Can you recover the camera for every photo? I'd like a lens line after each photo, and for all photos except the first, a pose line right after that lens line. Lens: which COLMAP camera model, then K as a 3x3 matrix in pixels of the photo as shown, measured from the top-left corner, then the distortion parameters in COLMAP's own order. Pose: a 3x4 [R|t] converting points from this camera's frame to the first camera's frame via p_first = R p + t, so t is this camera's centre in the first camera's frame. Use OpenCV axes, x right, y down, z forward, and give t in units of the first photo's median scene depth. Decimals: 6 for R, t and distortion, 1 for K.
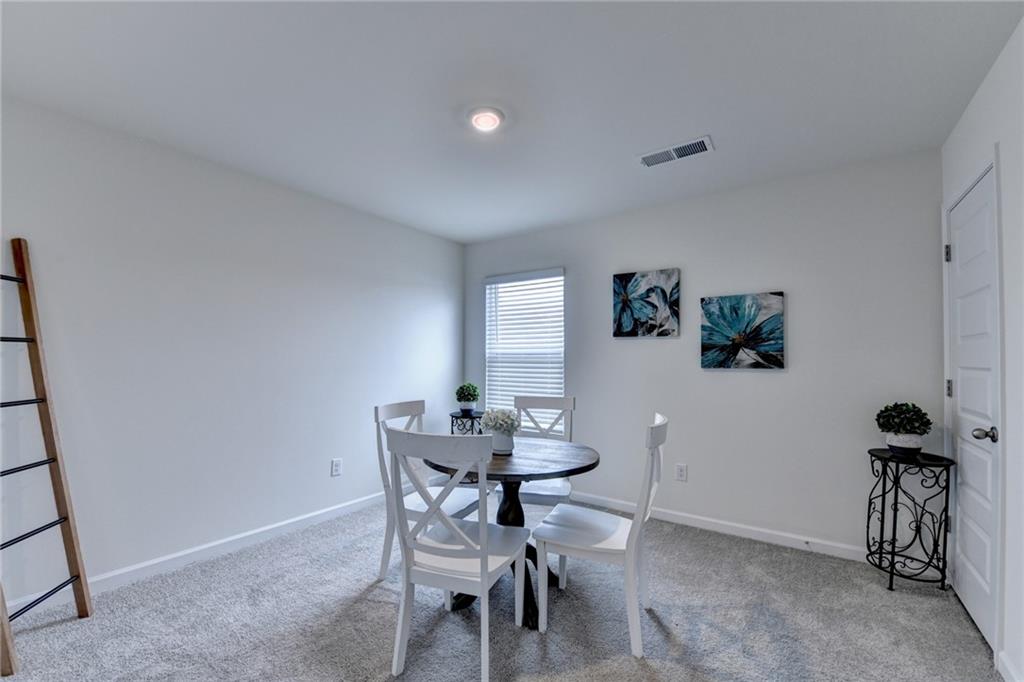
lens RADIAL K [[418.5, 0, 517.4], [0, 418.5, 345.8], [0, 0, 1]] dist [-0.020300, -0.000372]
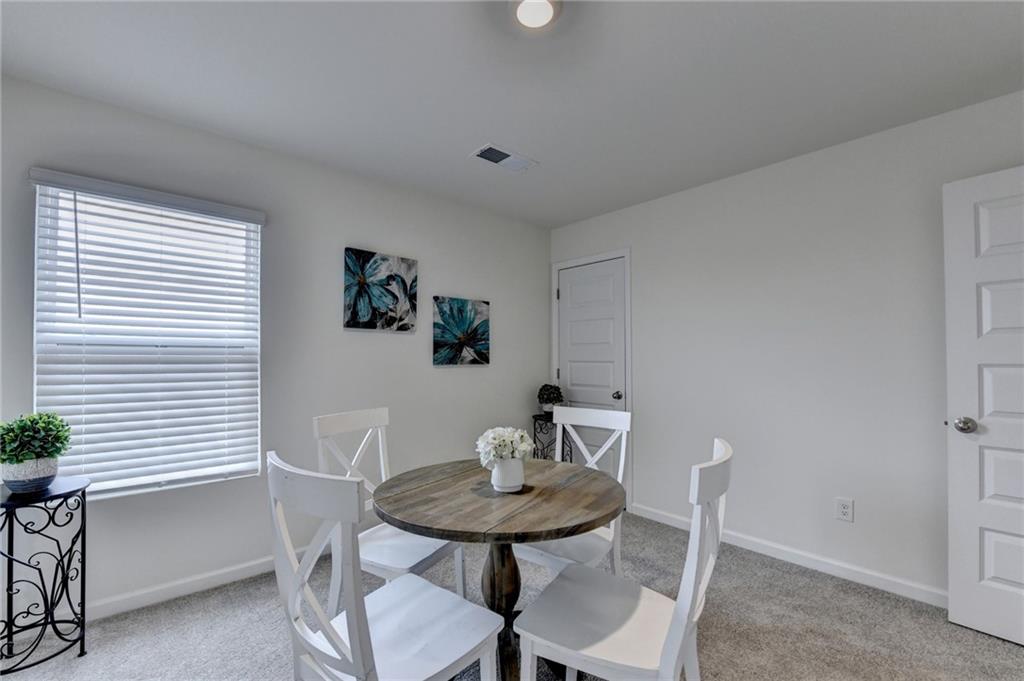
lens RADIAL K [[418.5, 0, 517.4], [0, 418.5, 345.3], [0, 0, 1]] dist [-0.020300, -0.000372]
pose [[0.217702, 0.041796, 0.975120, -0.484061], [-0.011481, 0.999123, -0.040262, 0.042313], [-0.975948, -0.002430, 0.217990, 0.560847]]
